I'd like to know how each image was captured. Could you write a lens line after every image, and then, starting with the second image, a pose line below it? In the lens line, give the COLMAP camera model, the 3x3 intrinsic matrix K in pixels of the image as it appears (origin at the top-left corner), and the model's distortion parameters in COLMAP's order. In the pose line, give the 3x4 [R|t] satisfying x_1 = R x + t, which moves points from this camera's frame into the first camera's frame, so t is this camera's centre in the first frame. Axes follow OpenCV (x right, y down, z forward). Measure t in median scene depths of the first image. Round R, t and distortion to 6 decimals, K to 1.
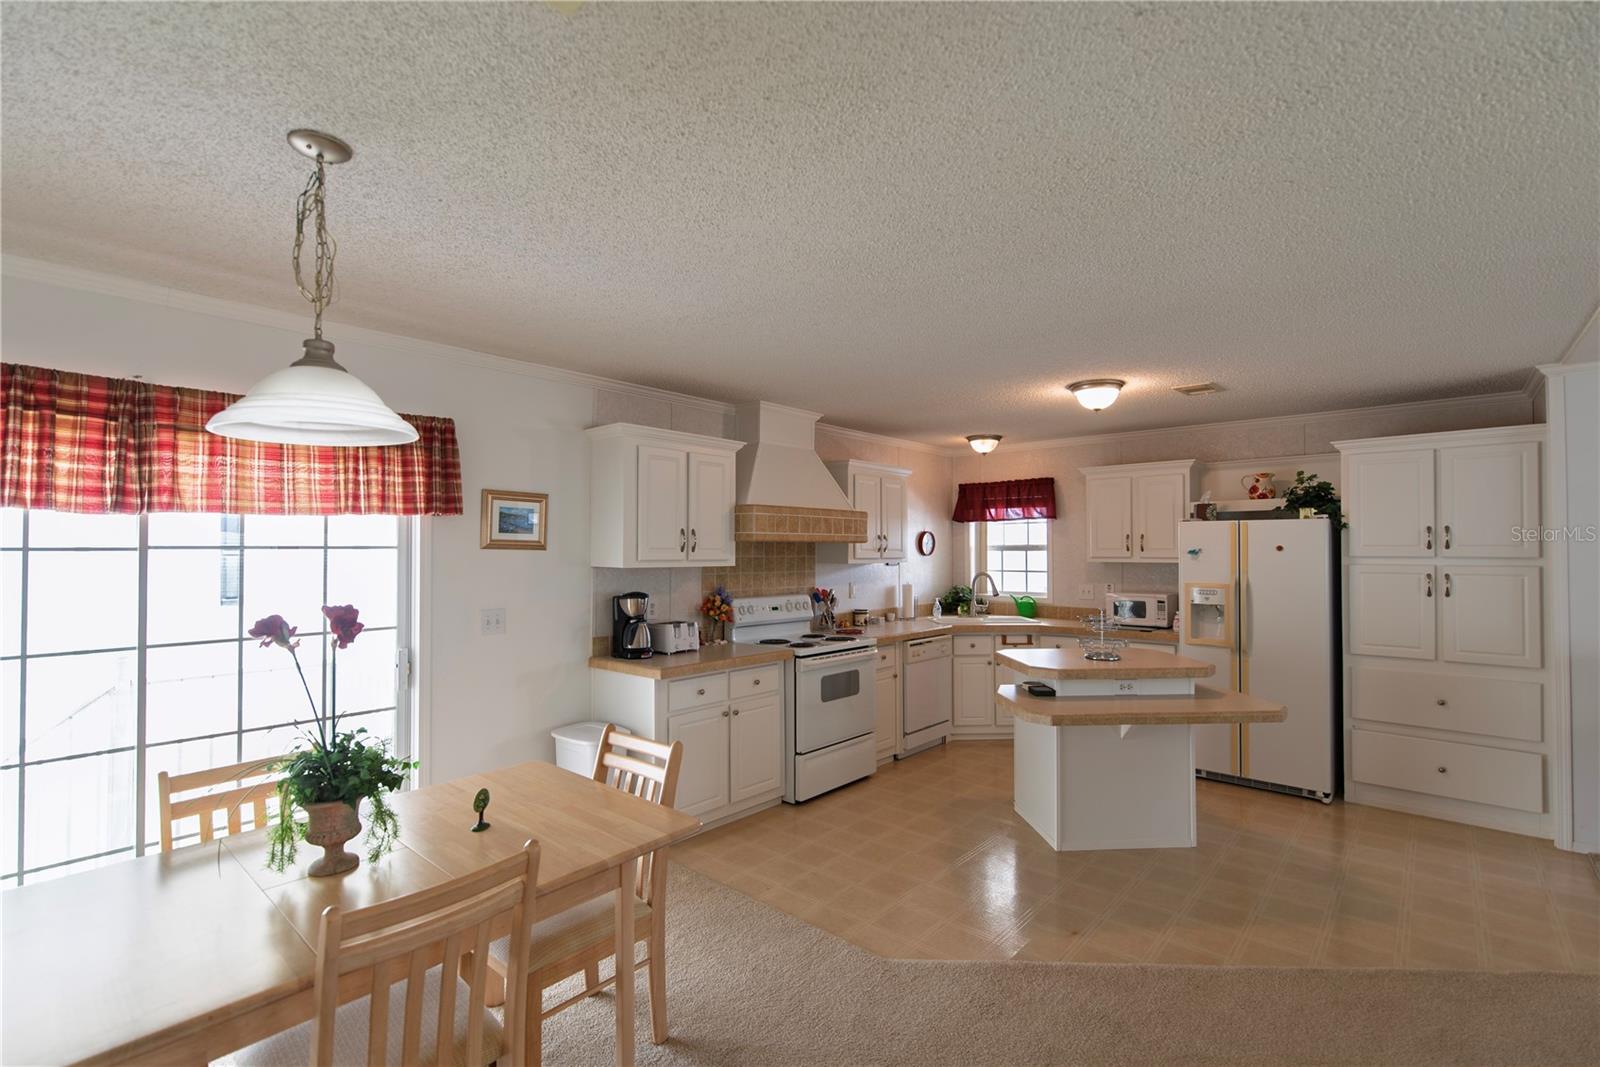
lens RADIAL K [[712.0, 0, 799.0], [0, 712.0, 538.7], [0, 0, 1]] dist [0.000865, 0.000216]
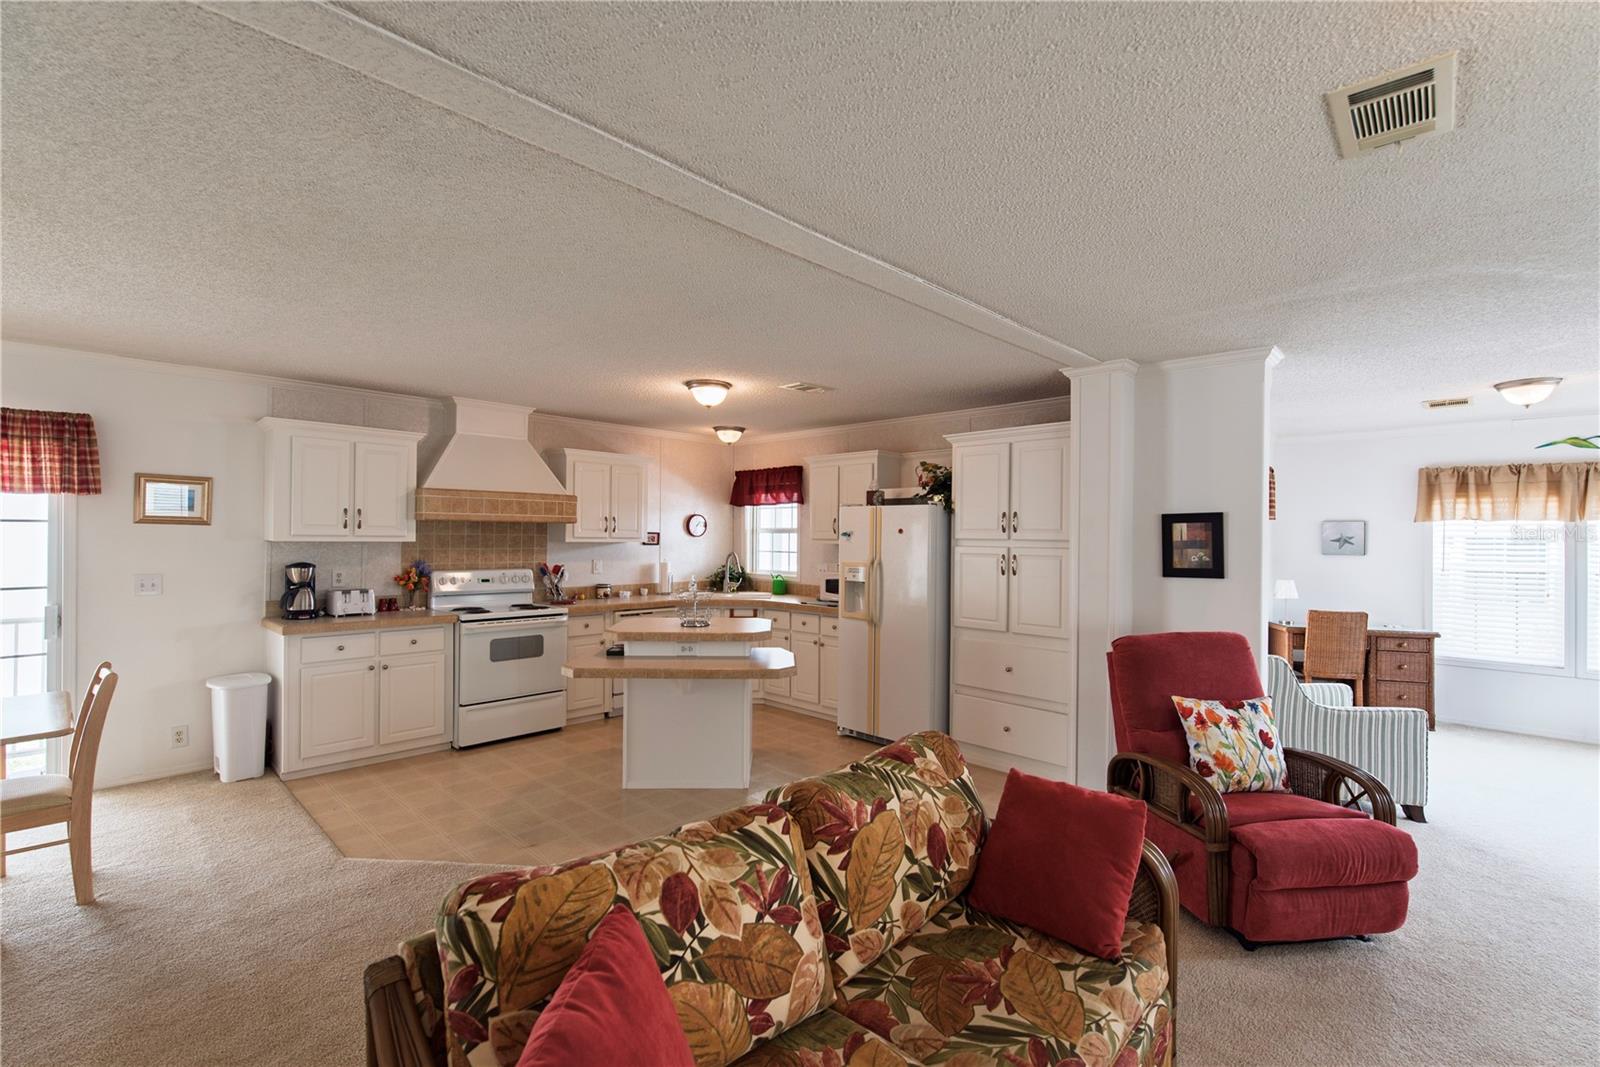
lens RADIAL K [[703.9, 0, 803.8], [0, 703.9, 536.5], [0, 0, 1]] dist [0.000751, 0.000260]
pose [[0.999269, 0.009983, -0.036915, 0.573627], [-0.009333, 0.999799, 0.017756, 0.003813], [0.037084, -0.017399, 0.999161, -0.106645]]
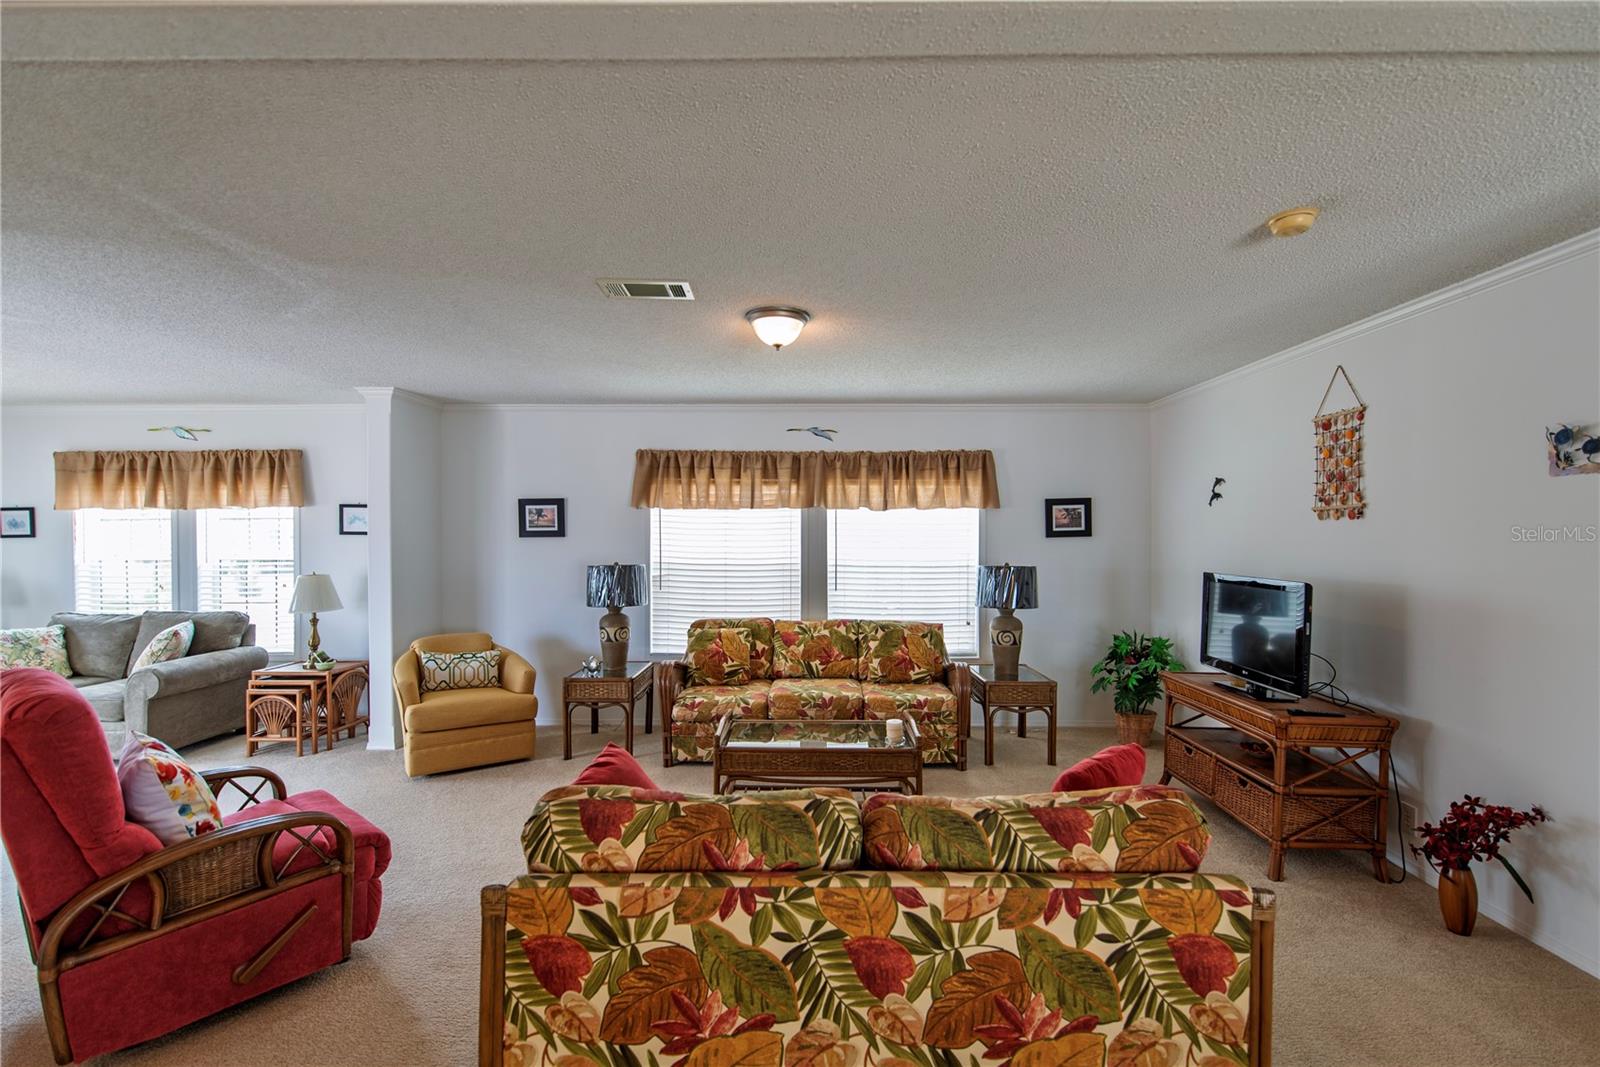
lens RADIAL K [[703.9, 0, 803.8], [0, 703.9, 536.5], [0, 0, 1]] dist [0.000751, 0.000260]
pose [[-0.659392, -0.001992, 0.751797, 0.273120], [-0.011128, 0.999913, -0.007112, 0.021630], [-0.751717, -0.013056, -0.659356, 0.588427]]
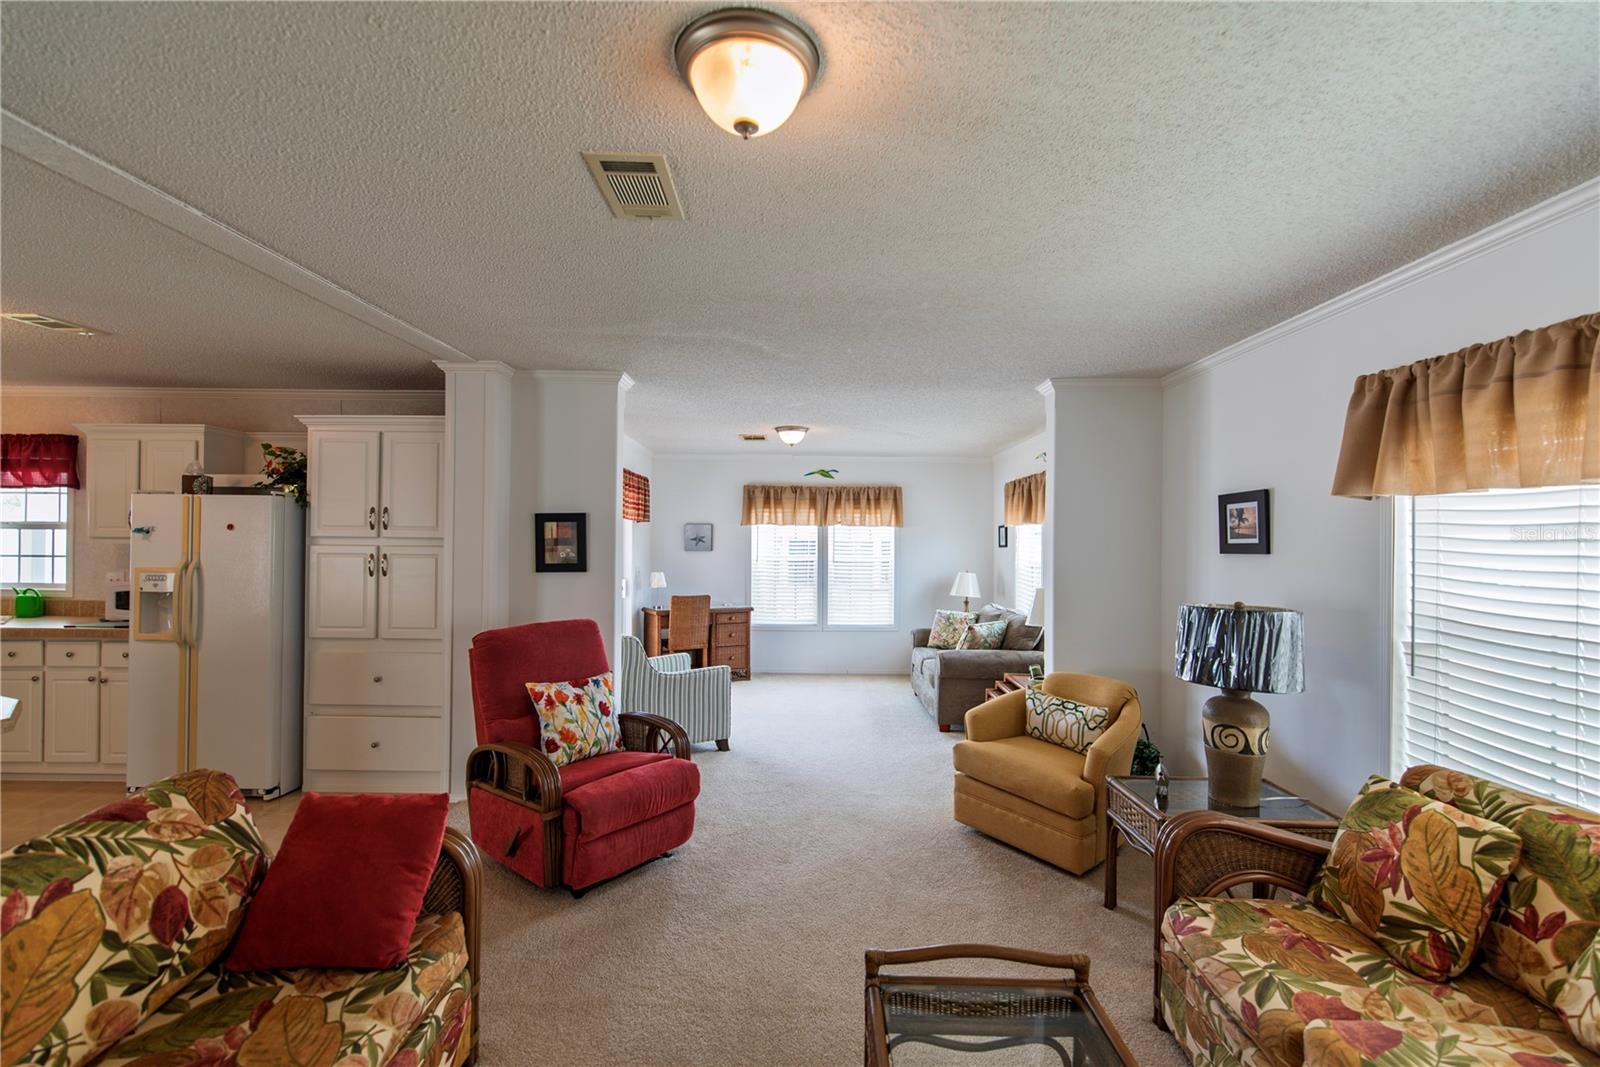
lens RADIAL K [[687.1, 0, 803.1], [0, 687.1, 536.7], [0, 0, 1]] dist [0.001613, -0.000665]
pose [[0.747950, 0.012352, 0.663640, 0.649793], [-0.020839, 0.999771, 0.004878, 0.006640], [-0.663428, -0.017479, 0.748036, -0.132575]]
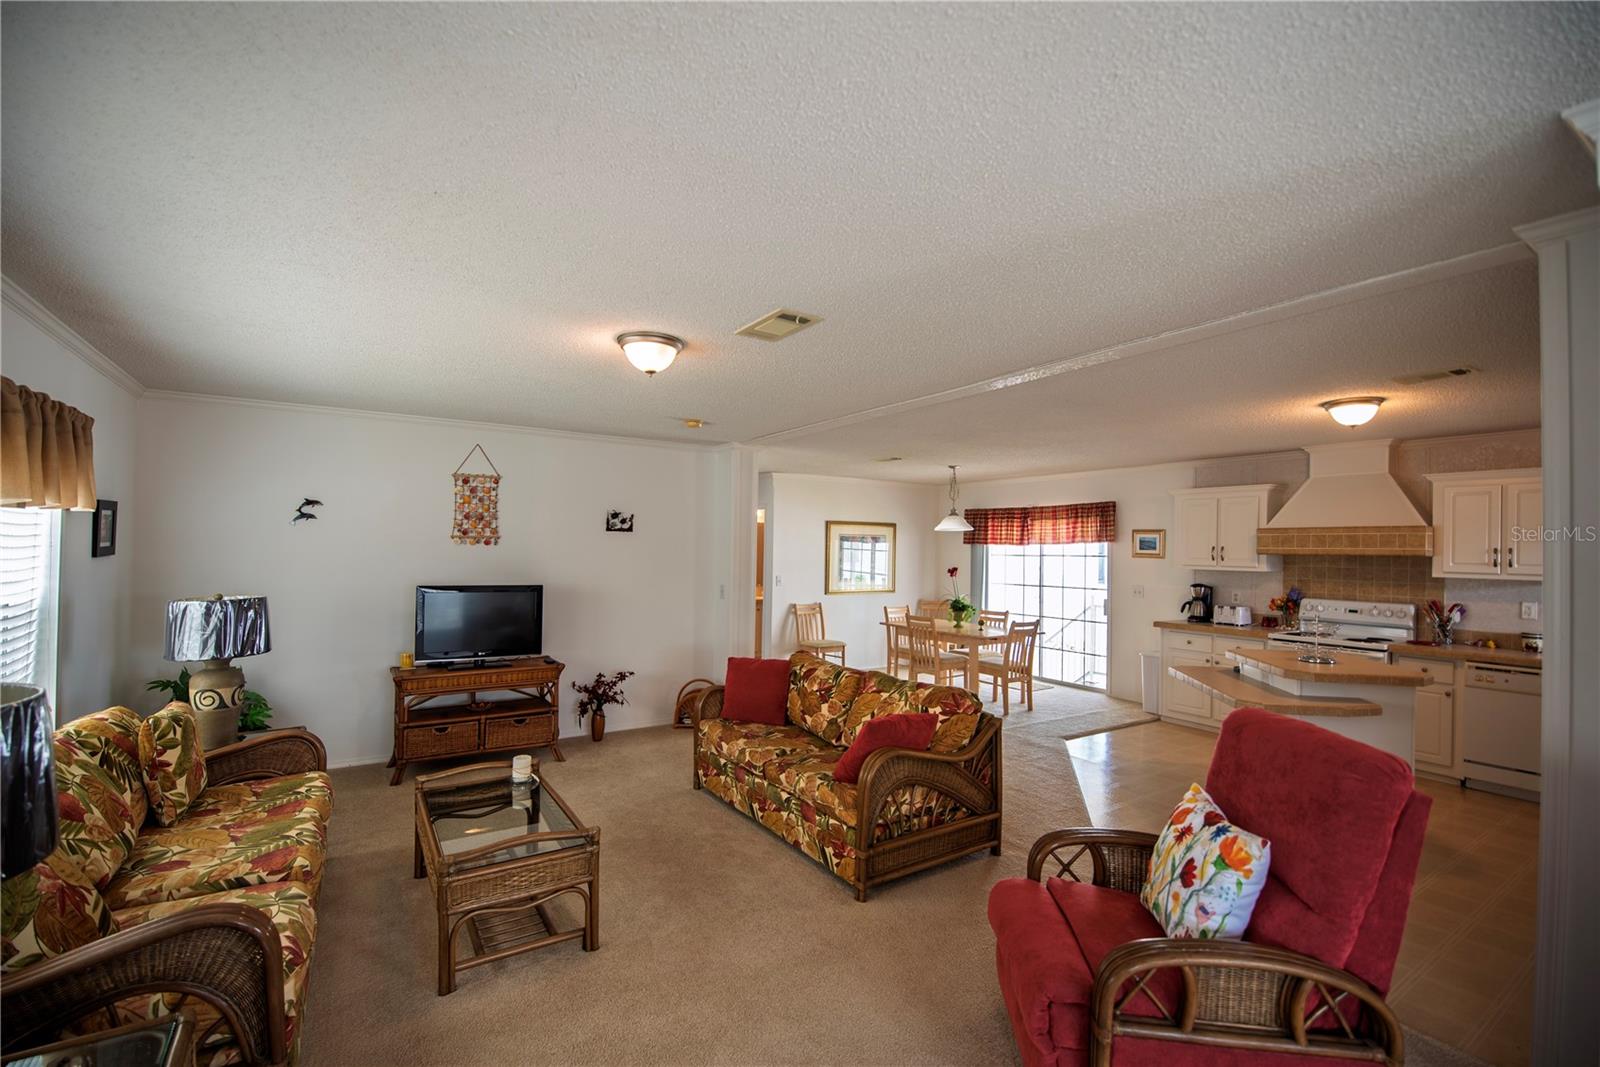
lens RADIAL K [[698.0, 0, 800.0], [0, 698.0, 533.5], [0, 0, 1]] dist [-0.003461, -0.000257]
pose [[-0.254034, -0.028076, -0.966788, 1.487358], [-0.002143, 0.999592, -0.028465, 0.003506], [0.967193, -0.005160, -0.253991, 0.453227]]
